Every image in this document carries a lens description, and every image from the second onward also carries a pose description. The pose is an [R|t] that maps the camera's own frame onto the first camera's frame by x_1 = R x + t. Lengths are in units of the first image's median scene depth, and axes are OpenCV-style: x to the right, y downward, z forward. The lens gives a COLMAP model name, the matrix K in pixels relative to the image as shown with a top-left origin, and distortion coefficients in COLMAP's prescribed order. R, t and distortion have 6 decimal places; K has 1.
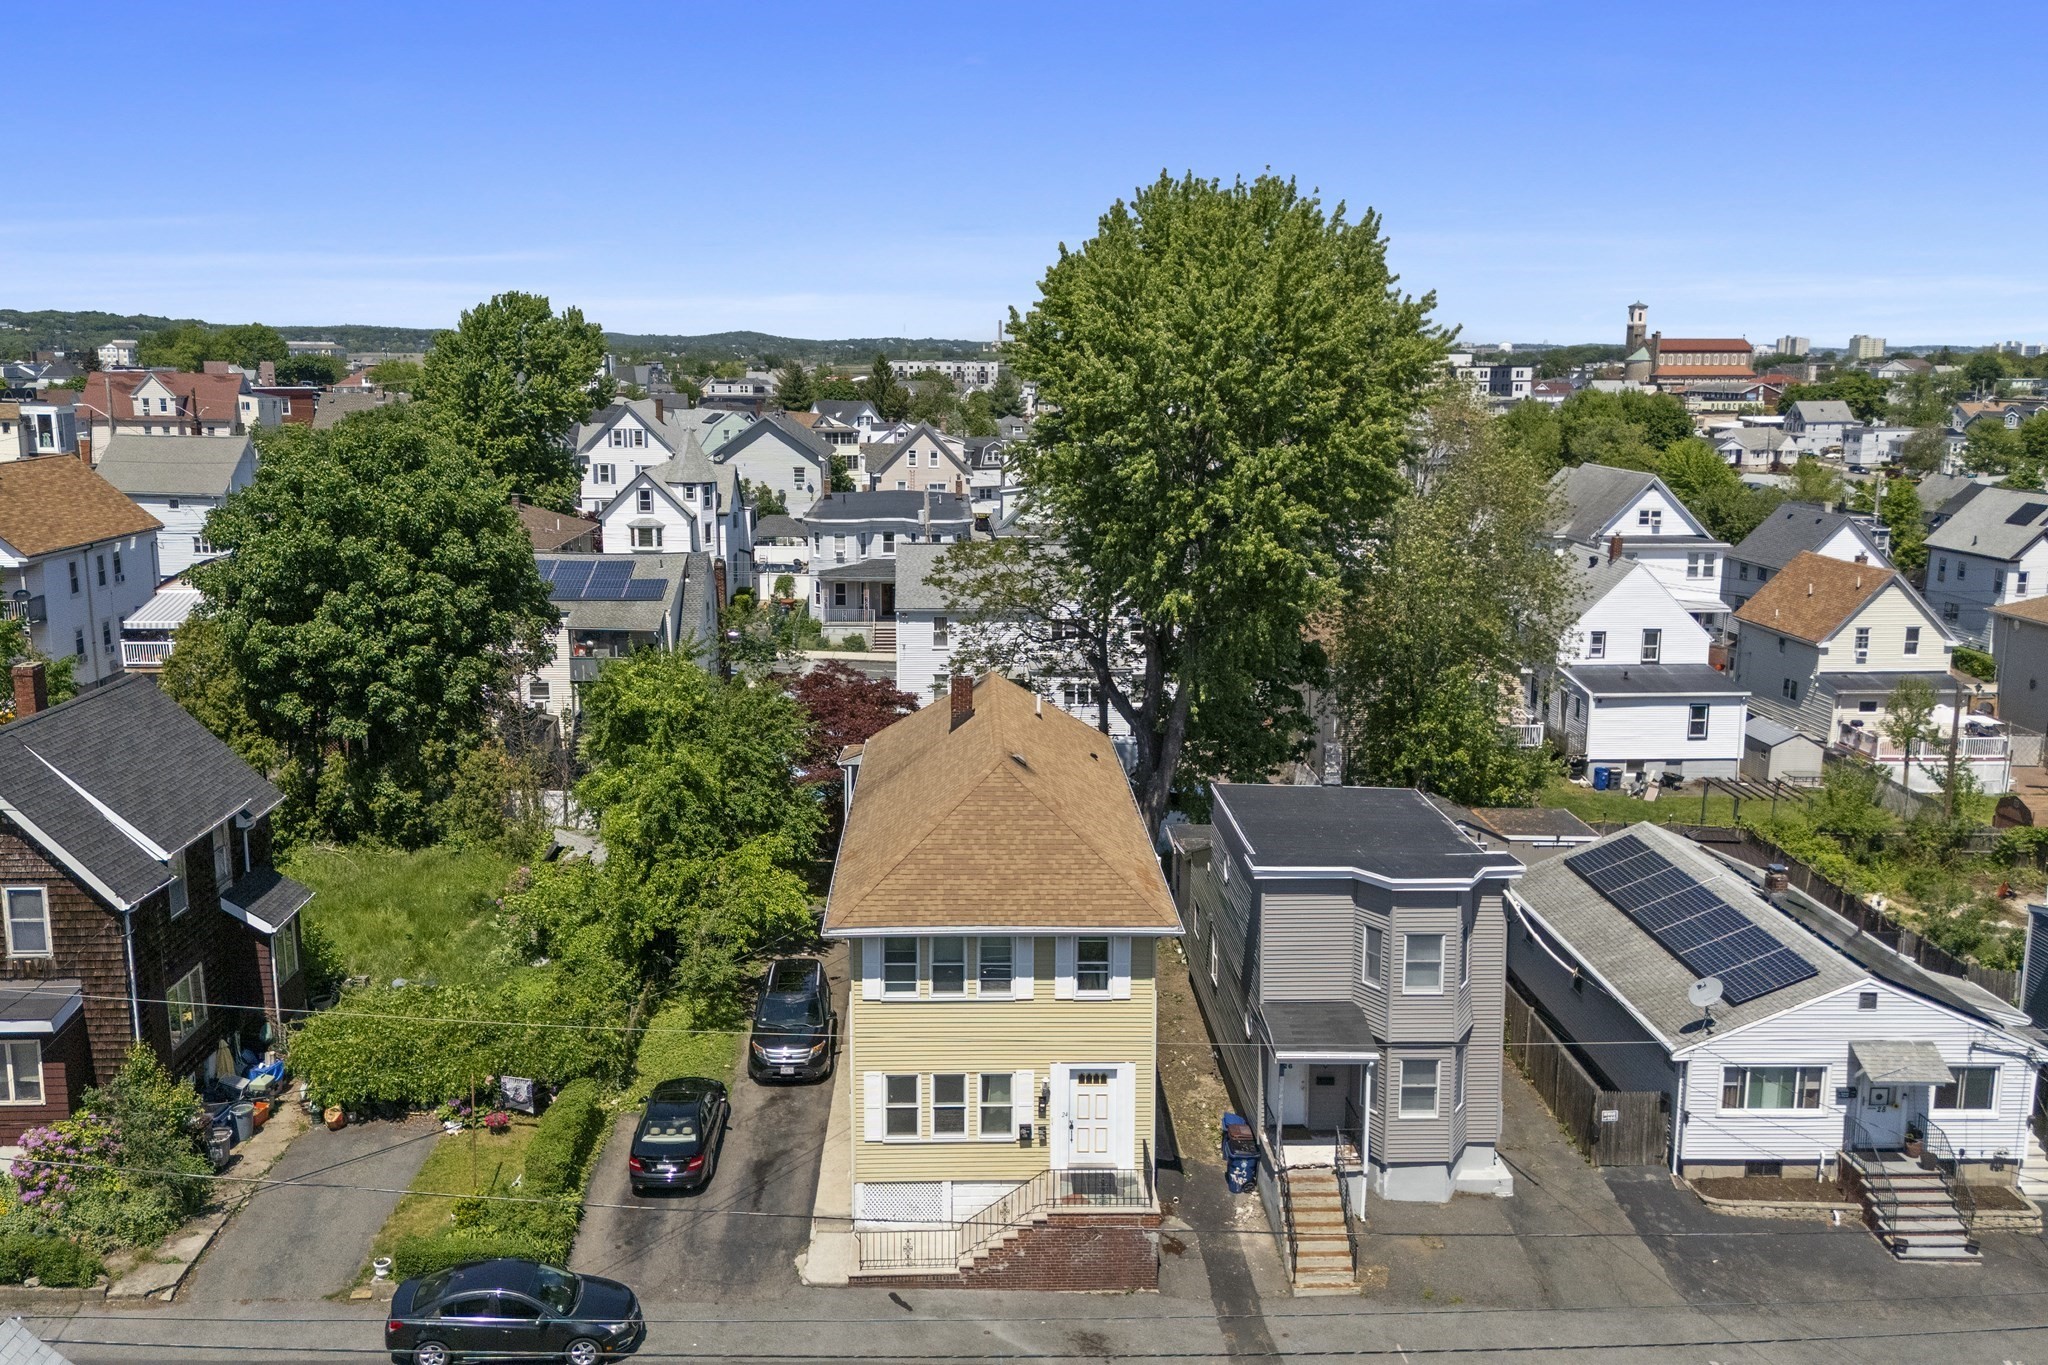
lens RADIAL K [[1838.5, 0, 1033.9], [0, 1838.5, 680.5], [0, 0, 1]] dist [0.041371, -0.011926]
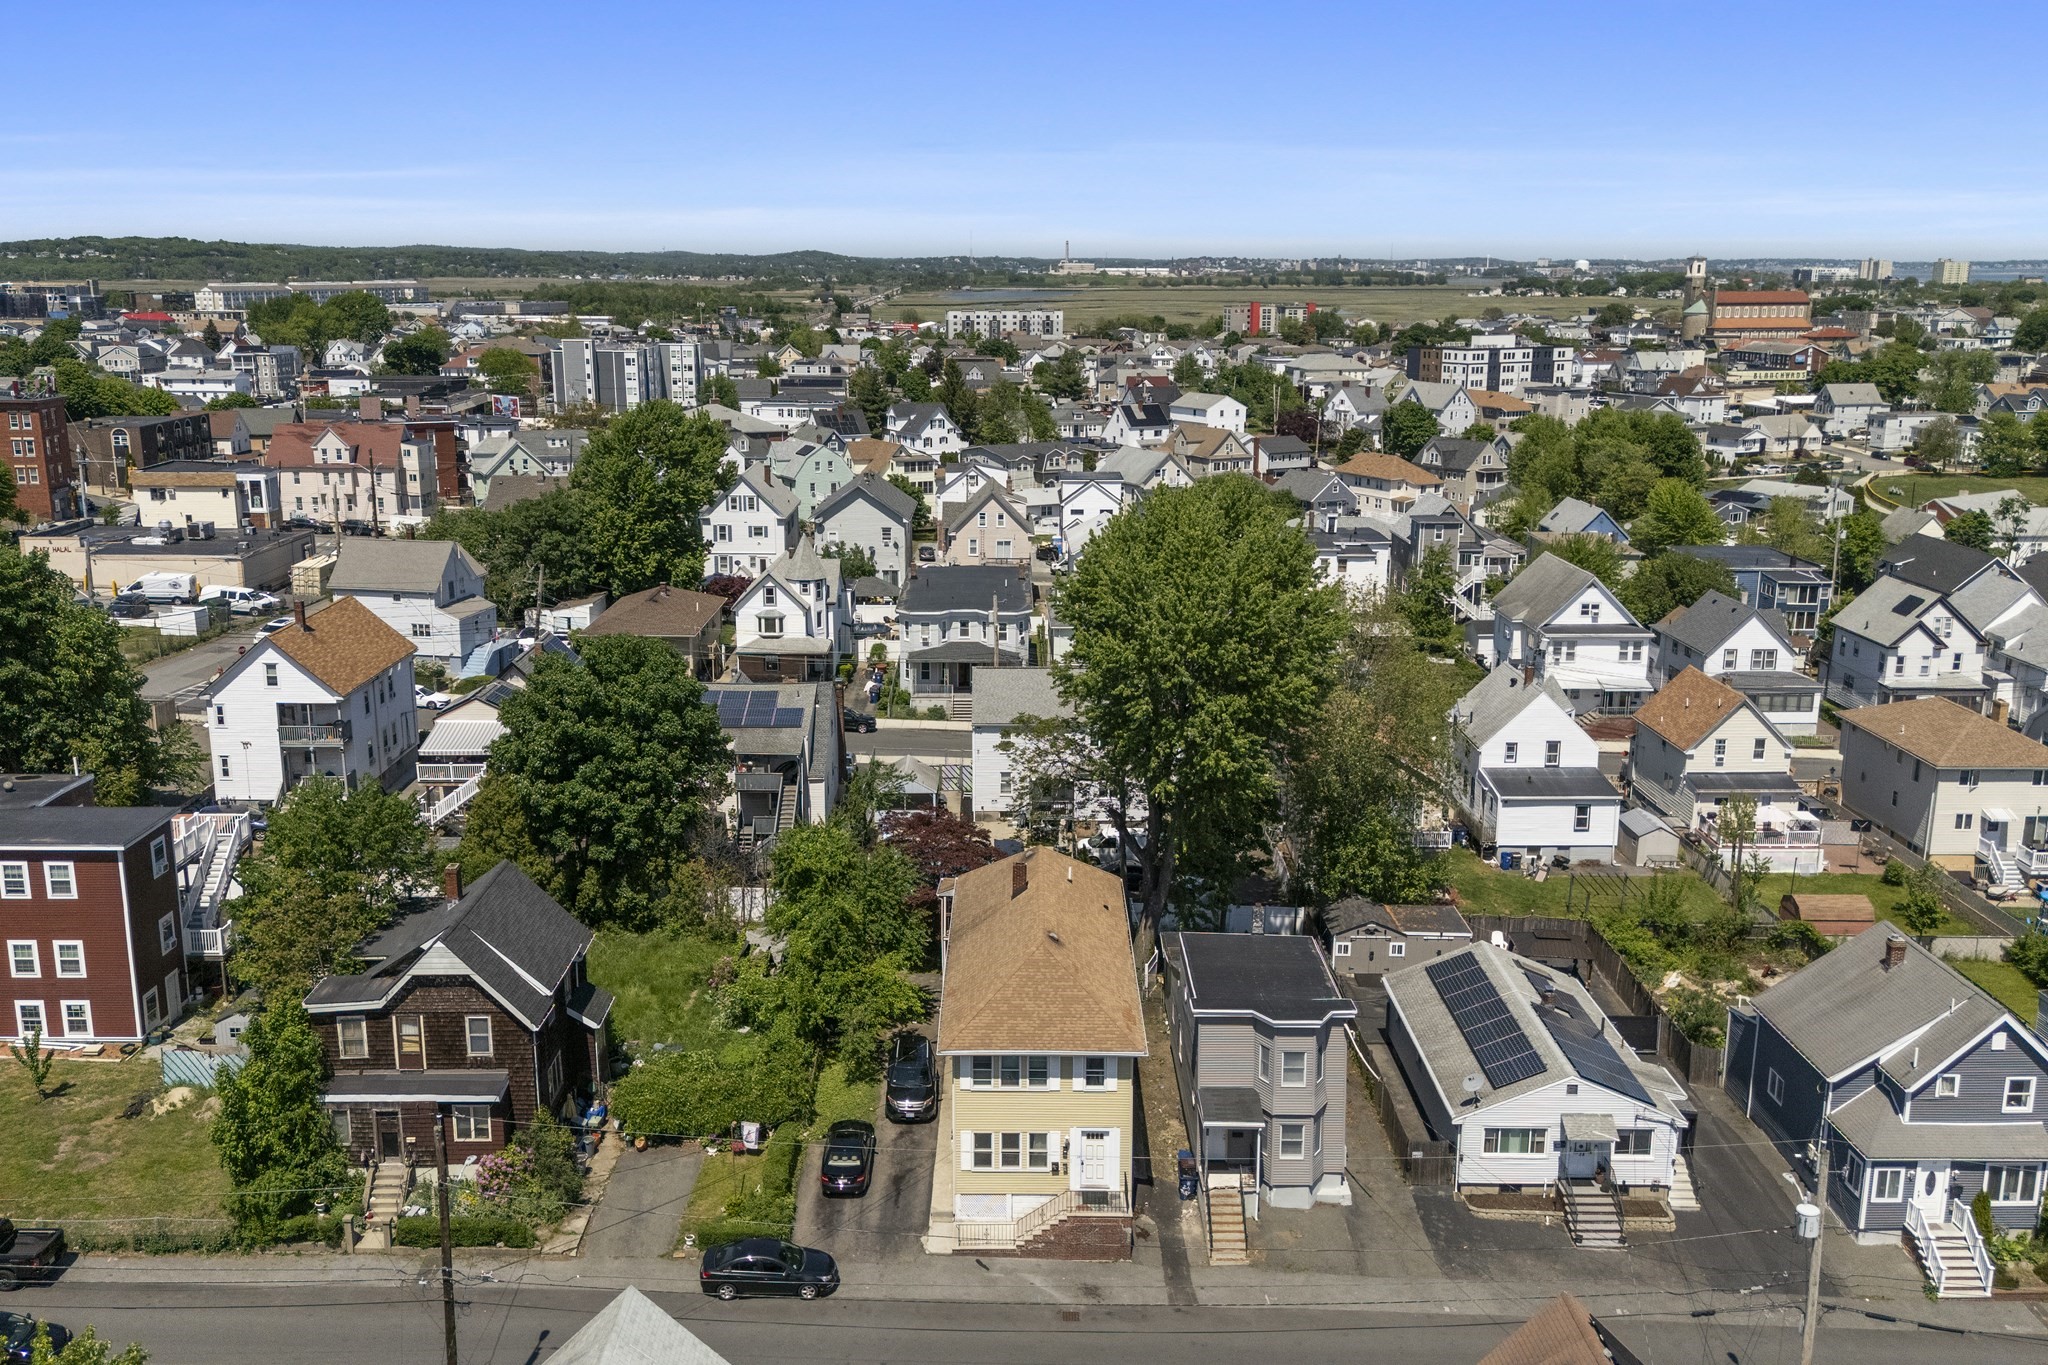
lens RADIAL K [[1838.5, 0, 1016.9], [0, 1838.5, 681.3], [0, 0, 1]] dist [0.041371, -0.011926]
pose [[0.998972, 0.003194, -0.045215, 0.023836], [-0.001208, 0.999036, 0.043889, -0.186038], [0.045311, -0.043789, 0.998013, -0.457272]]
